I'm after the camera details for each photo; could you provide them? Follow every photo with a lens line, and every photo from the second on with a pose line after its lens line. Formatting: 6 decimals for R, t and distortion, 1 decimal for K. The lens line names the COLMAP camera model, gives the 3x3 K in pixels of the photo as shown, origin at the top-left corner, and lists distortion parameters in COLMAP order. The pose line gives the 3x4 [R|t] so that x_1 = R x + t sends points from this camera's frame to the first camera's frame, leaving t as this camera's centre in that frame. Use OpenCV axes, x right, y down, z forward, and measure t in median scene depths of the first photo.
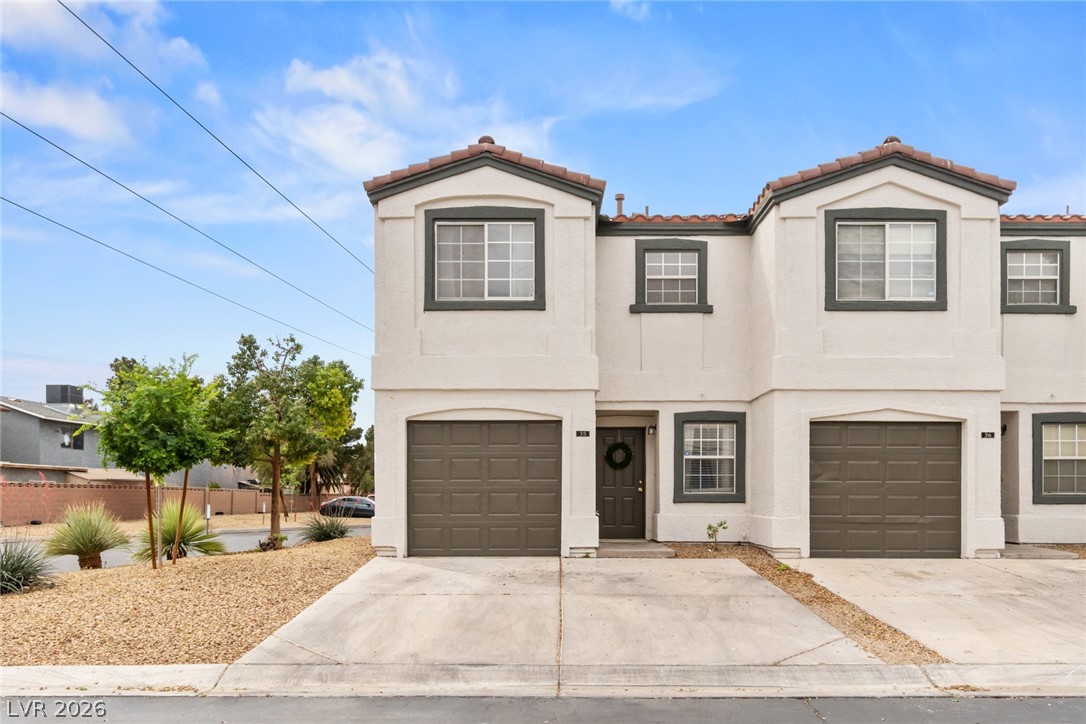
lens RADIAL K [[768.1, 0, 543.1], [0, 768.1, 496.2], [0, 0, 1]] dist [-0.013830, 0.003592]
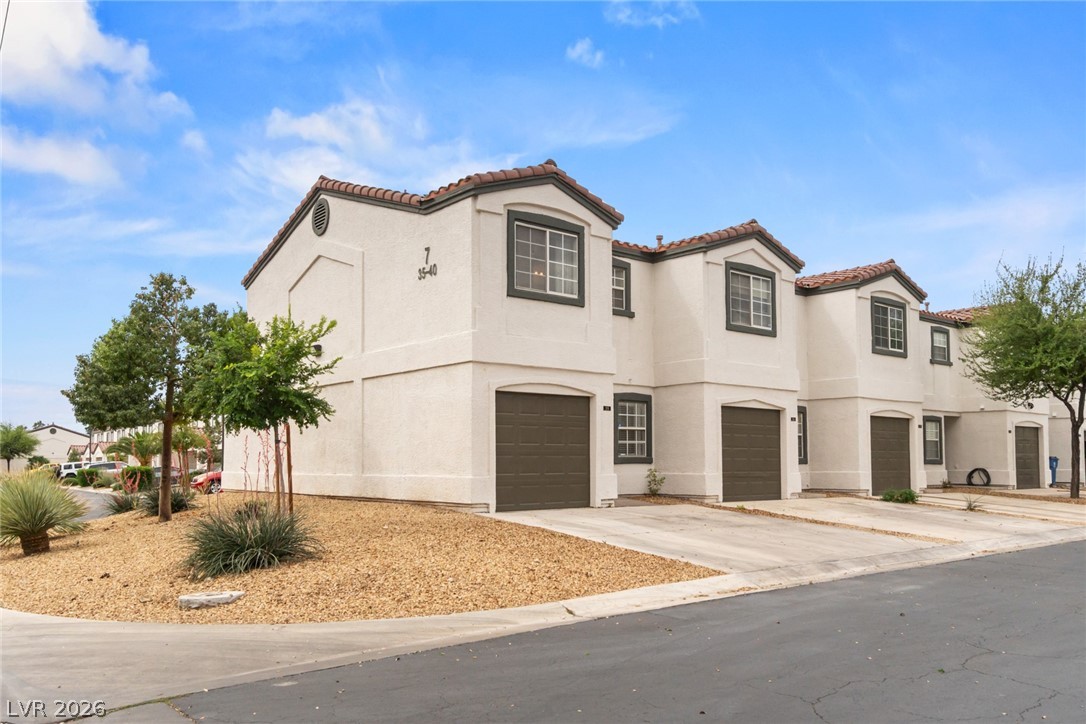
lens RADIAL K [[841.0, 0, 543.4], [0, 841.0, 401.2], [0, 0, 1]] dist [0.007740, 0.000691]
pose [[0.768988, 0.044240, 0.637731, -0.899058], [-0.002812, 0.997827, -0.065830, -0.002300], [-0.639258, 0.048830, 0.767441, 0.008341]]
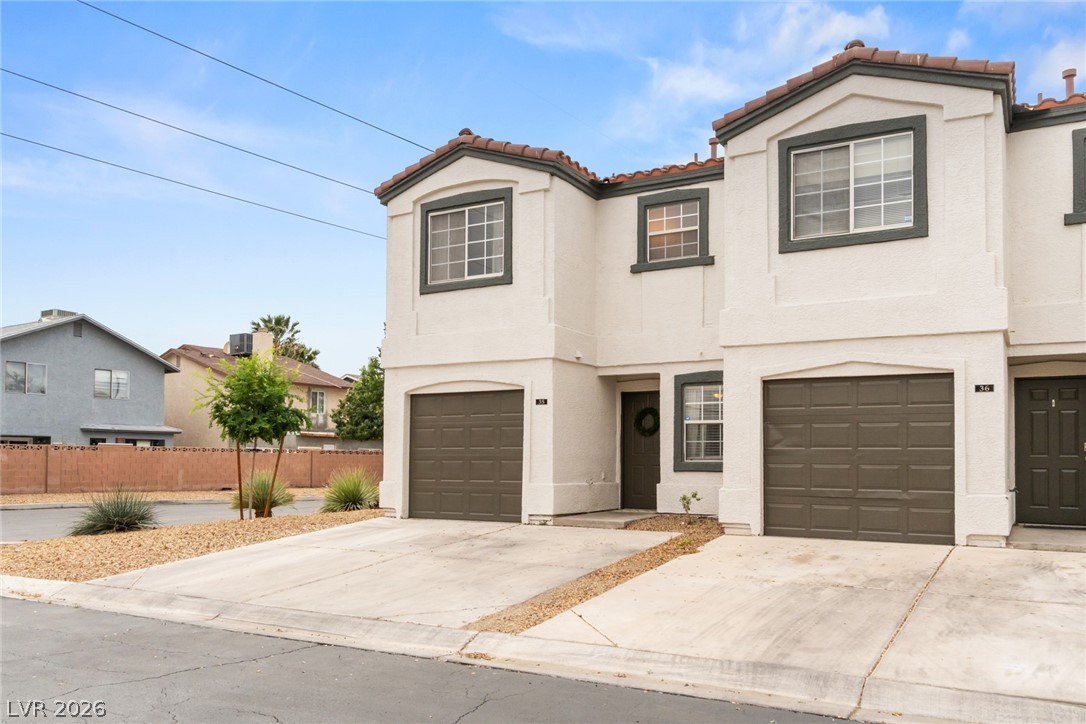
lens RADIAL K [[902.6, 0, 574.9], [0, 902.6, 427.2], [0, 0, 1]] dist [0.015930, -0.000636]
pose [[0.867611, -0.014898, -0.497020, 0.674280], [-0.007176, 0.999072, -0.042474, 0.002131], [0.497192, 0.040418, 0.866699, -0.007678]]
